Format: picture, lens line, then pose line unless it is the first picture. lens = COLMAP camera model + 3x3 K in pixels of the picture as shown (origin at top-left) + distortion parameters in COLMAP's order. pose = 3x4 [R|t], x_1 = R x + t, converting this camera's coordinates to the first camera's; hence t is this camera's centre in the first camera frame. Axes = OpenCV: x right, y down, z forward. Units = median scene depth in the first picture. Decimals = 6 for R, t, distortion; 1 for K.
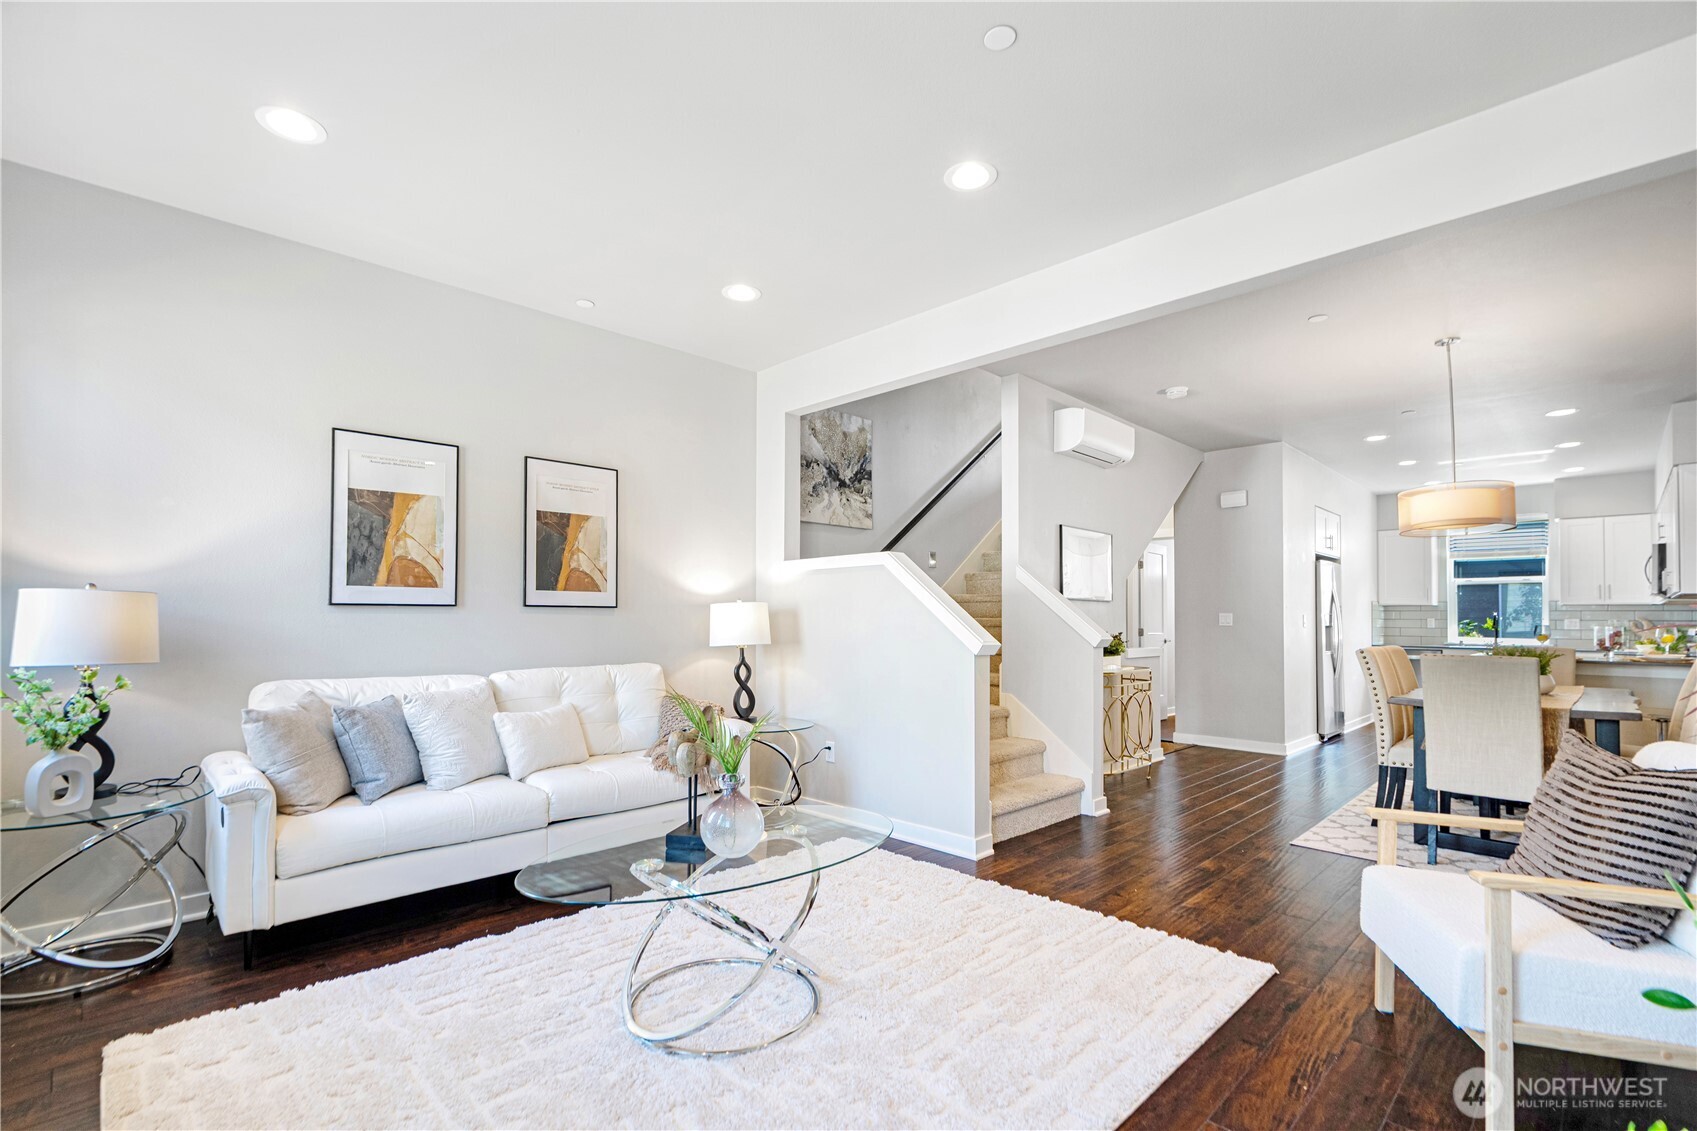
lens RADIAL K [[778.6, 0, 843.3], [0, 778.6, 597.7], [0, 0, 1]] dist [-0.000014, 0.000304]
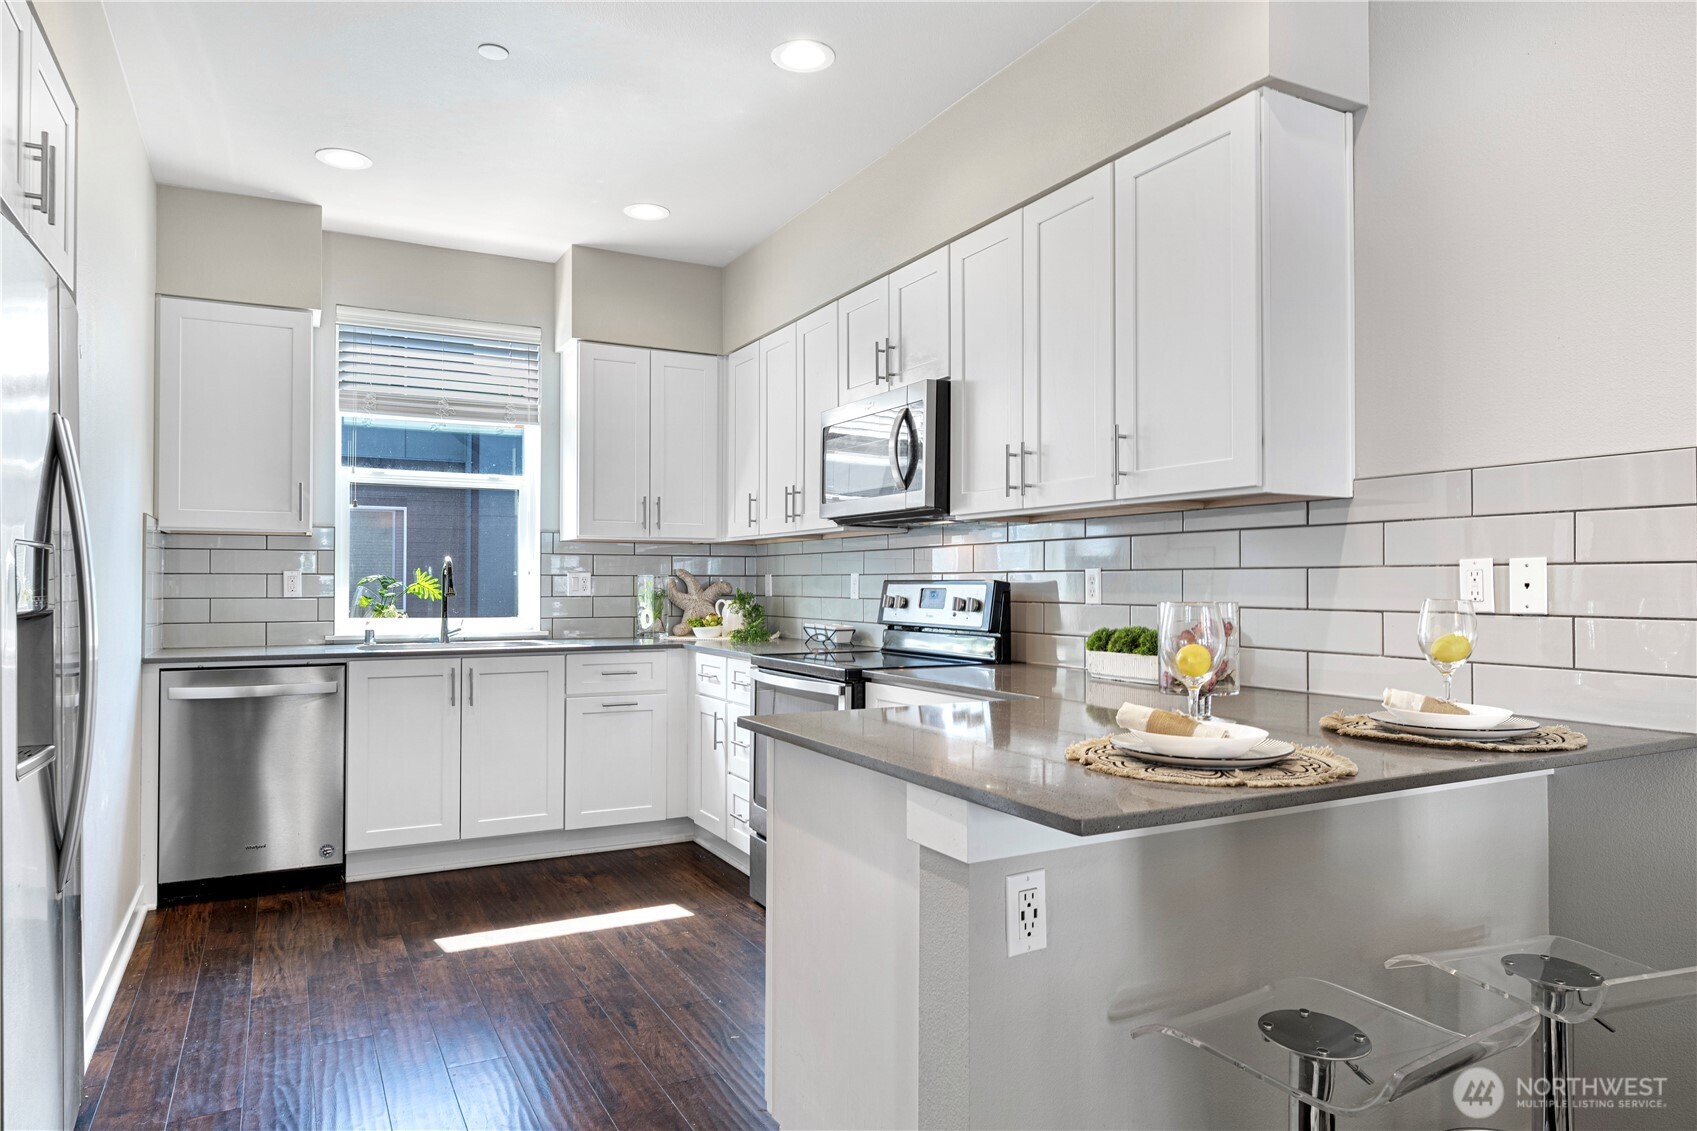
lens RADIAL K [[1052.1, 0, 842.9], [0, 1052.1, 569.2], [0, 0, 1]] dist [0.007740, 0.001922]
pose [[0.295896, 0.003477, 0.955214, 0.525104], [-0.026815, 0.999630, 0.004668, 0.024230], [-0.954844, -0.026996, 0.295879, 0.883462]]
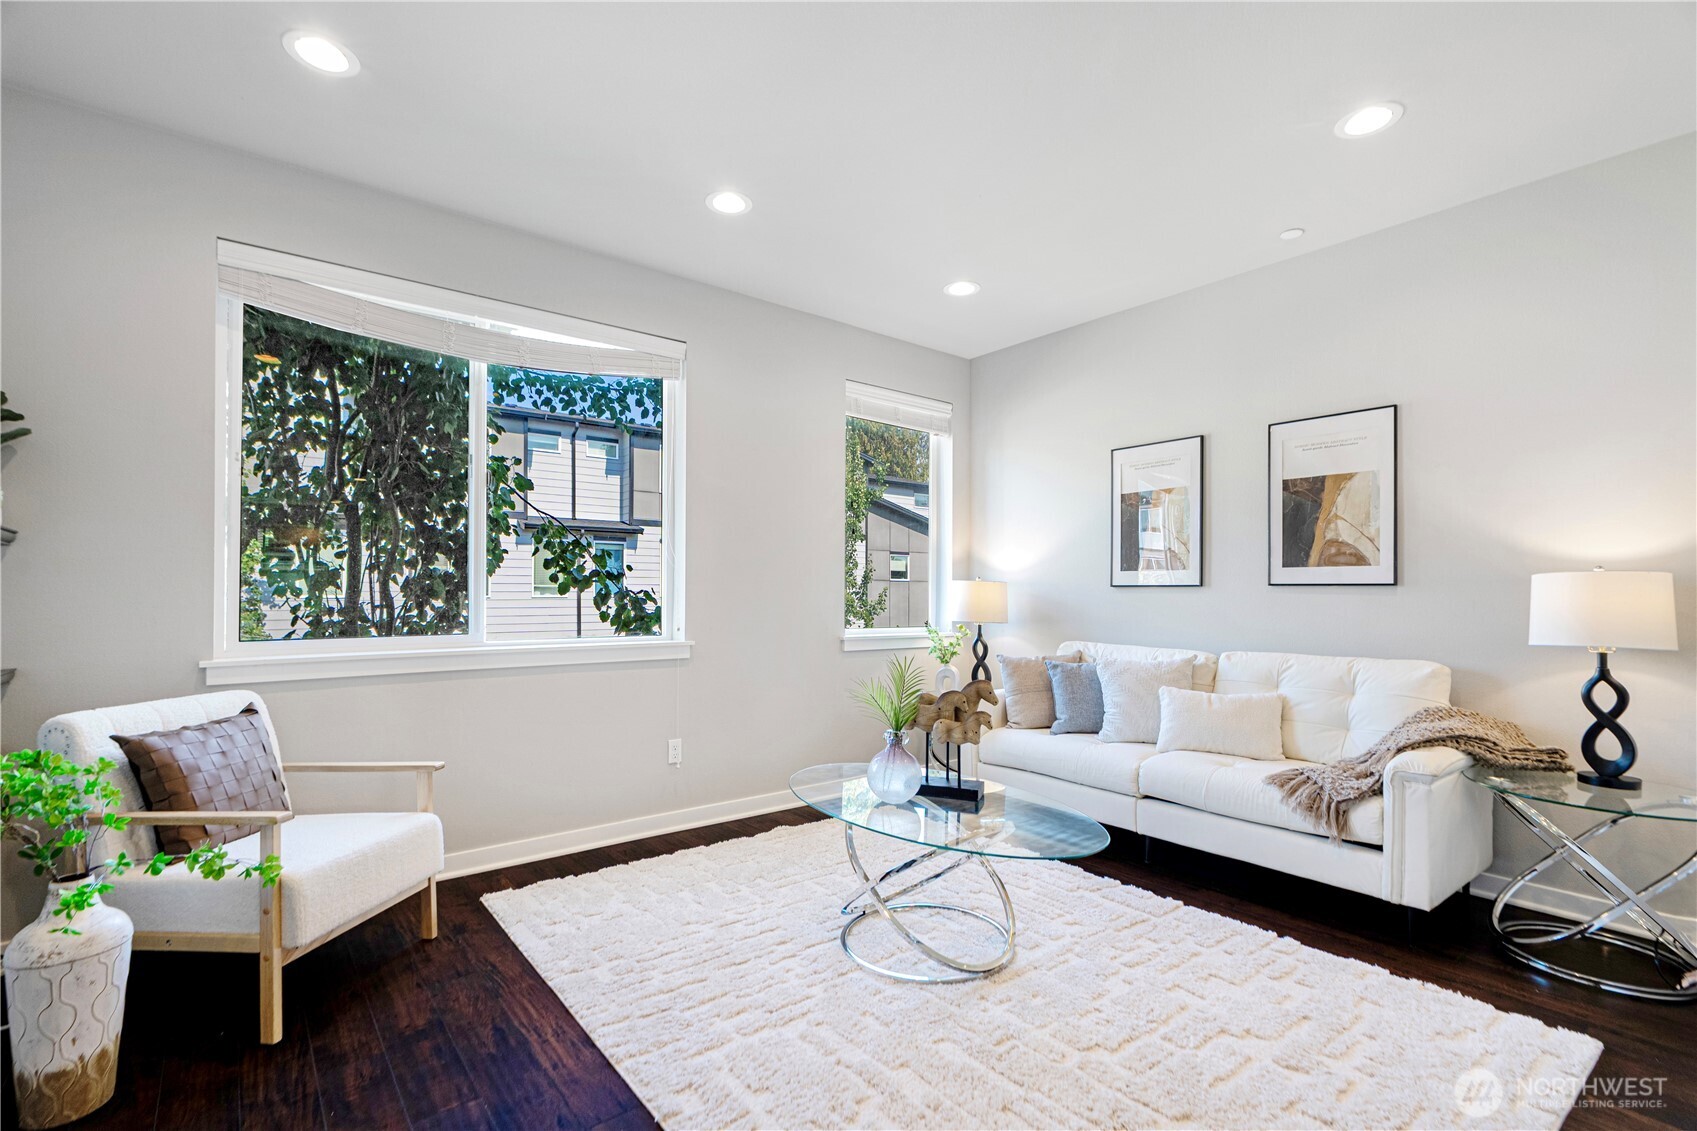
lens RADIAL K [[778.6, 0, 835.6], [0, 778.6, 583.5], [0, 0, 1]] dist [-0.000014, 0.000304]
pose [[-0.096542, -0.019332, -0.995141, 0.342268], [0.019754, 0.999577, -0.021334, 0.011010], [0.995133, -0.021717, -0.096119, 0.343622]]
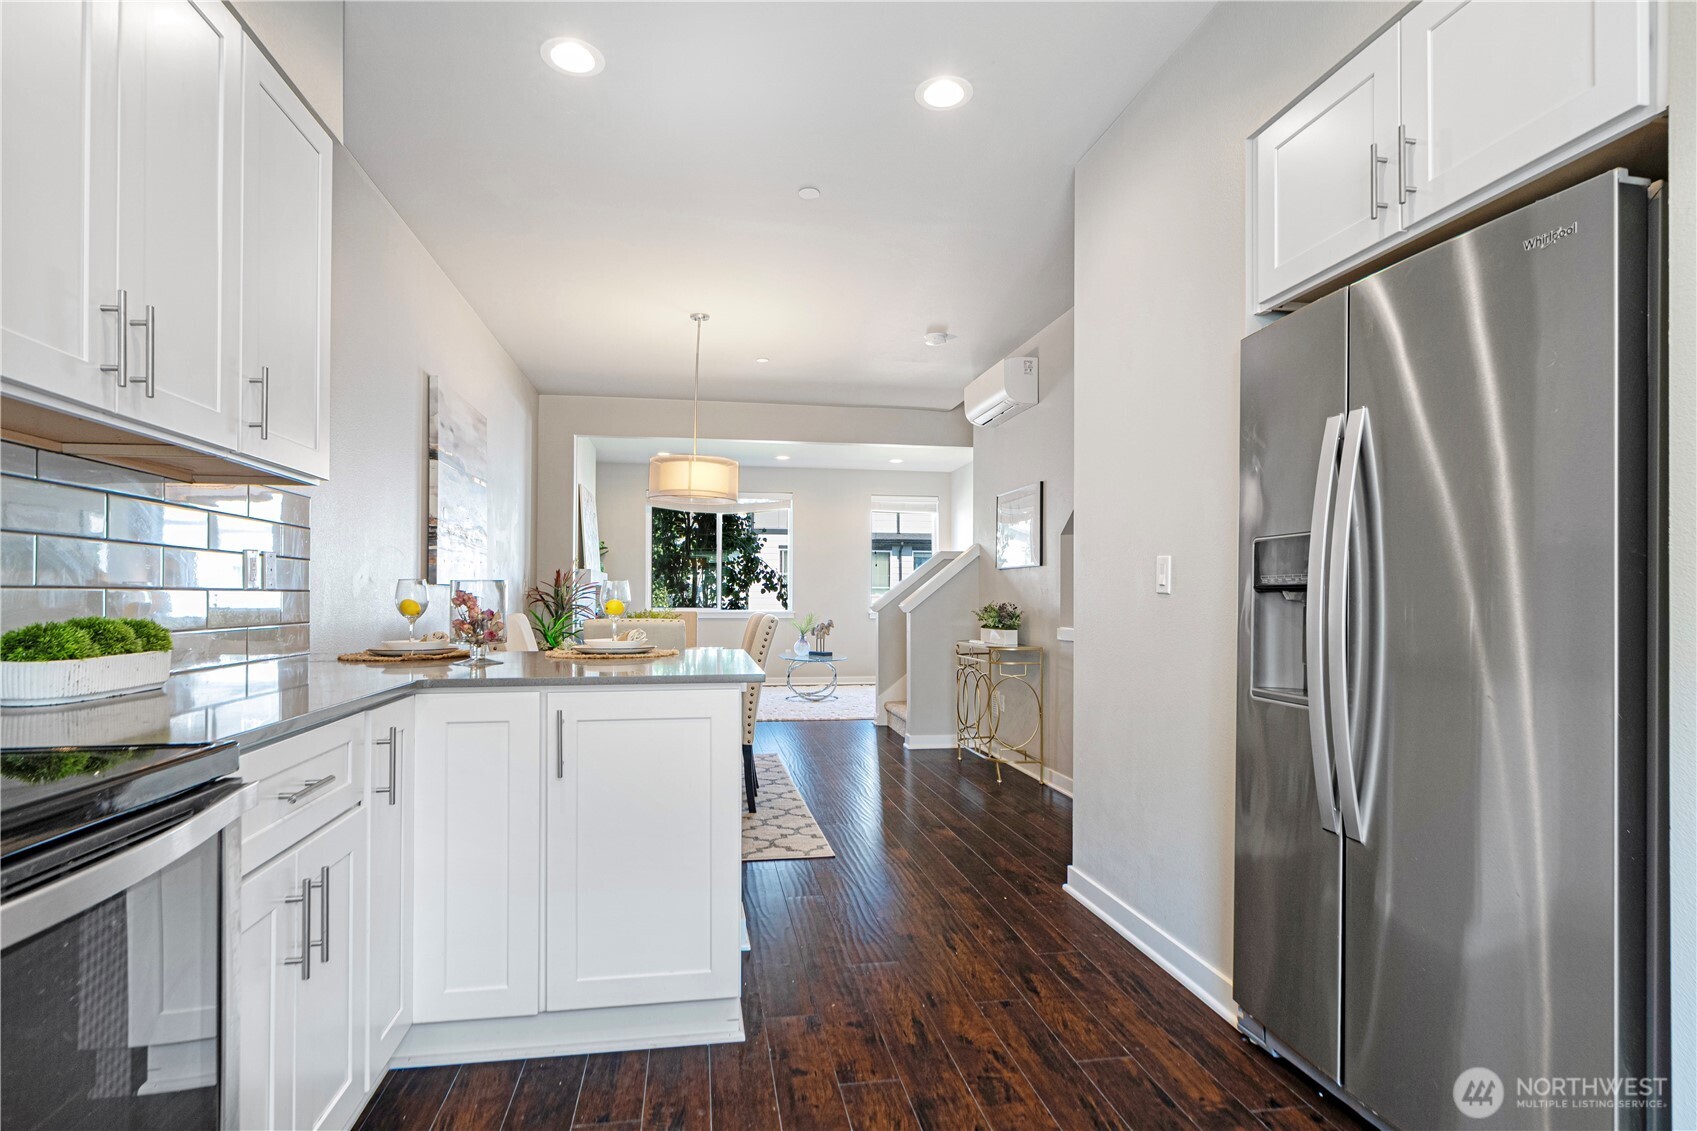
lens RADIAL K [[880.4, 0, 837.9], [0, 880.4, 595.7], [0, 0, 1]] dist [-0.013893, 0.000433]
pose [[-0.571452, -0.003247, -0.820629, 1.112139], [0.020867, 0.999611, -0.018486, 0.043422], [0.820370, -0.027688, -0.571162, 1.221318]]
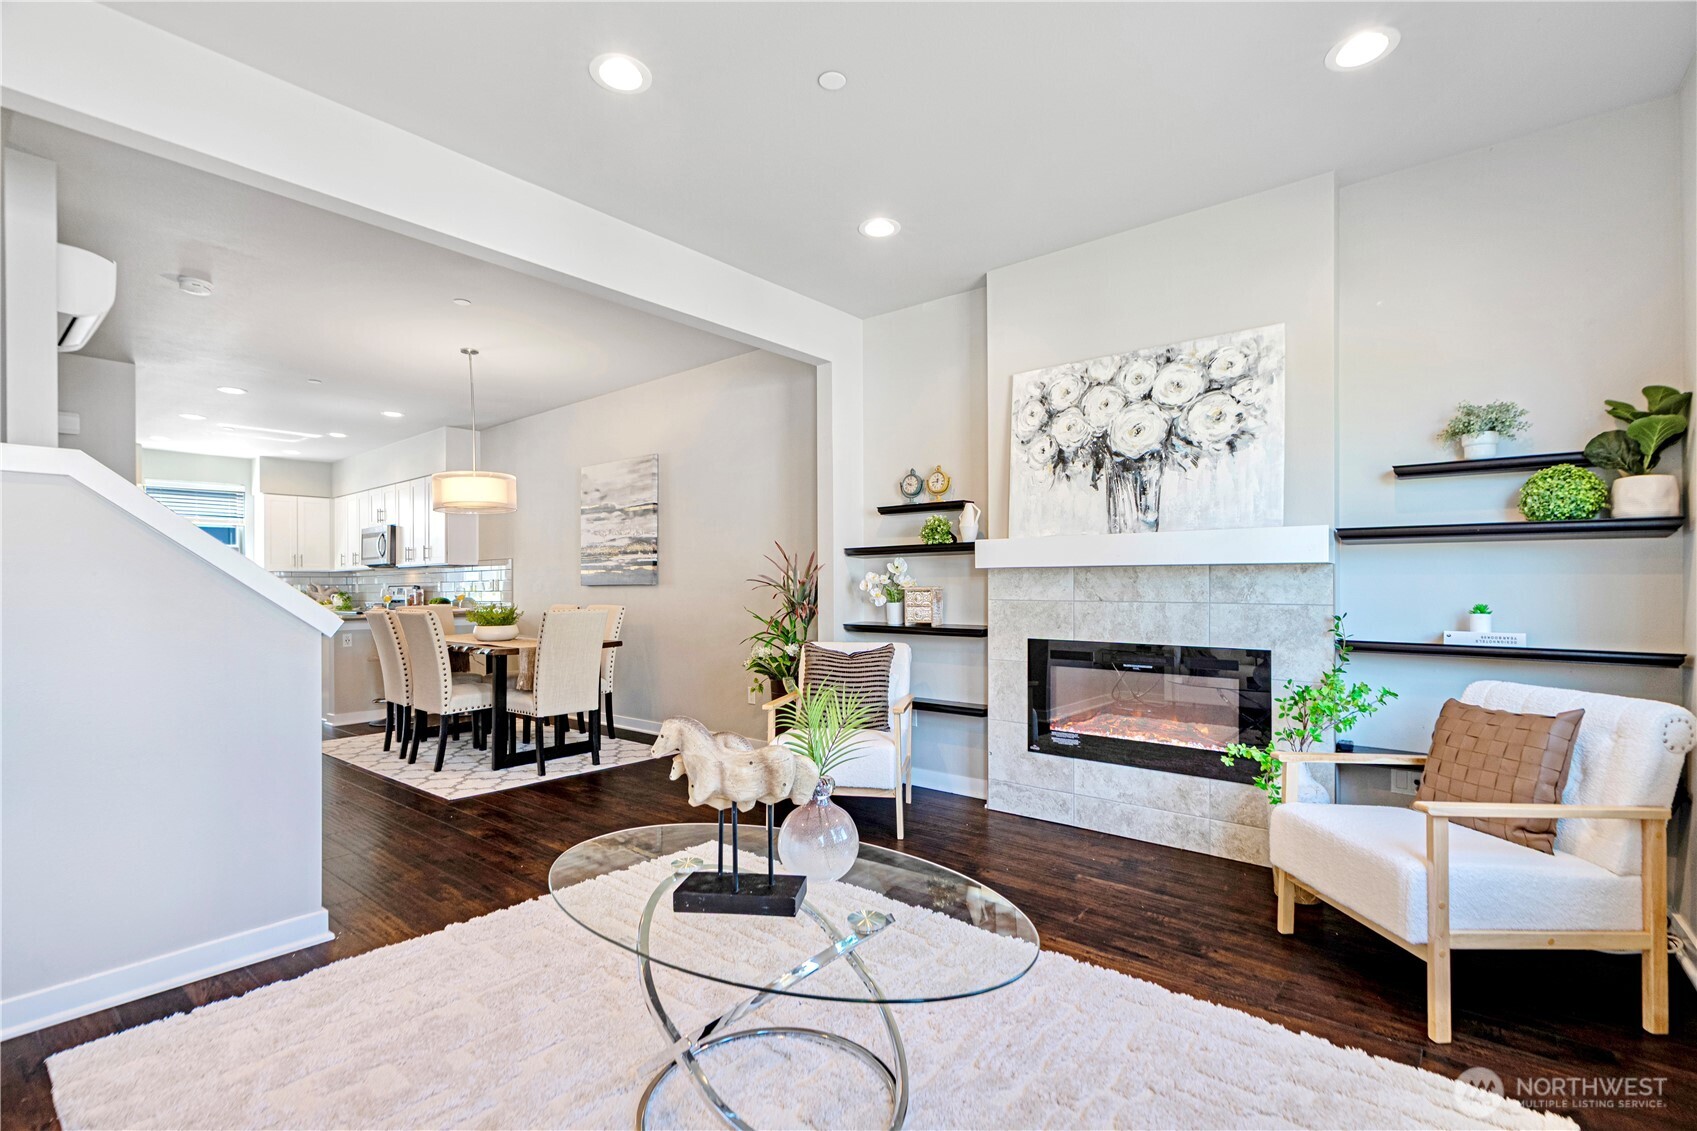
lens RADIAL K [[778.6, 0, 845.7], [0, 778.6, 574.5], [0, 0, 1]] dist [-0.000014, 0.000304]
pose [[-0.083417, 0.006803, 0.996492, -0.310690], [-0.018442, 0.999795, -0.008369, 0.009408], [-0.996344, -0.019075, -0.083275, 0.350274]]
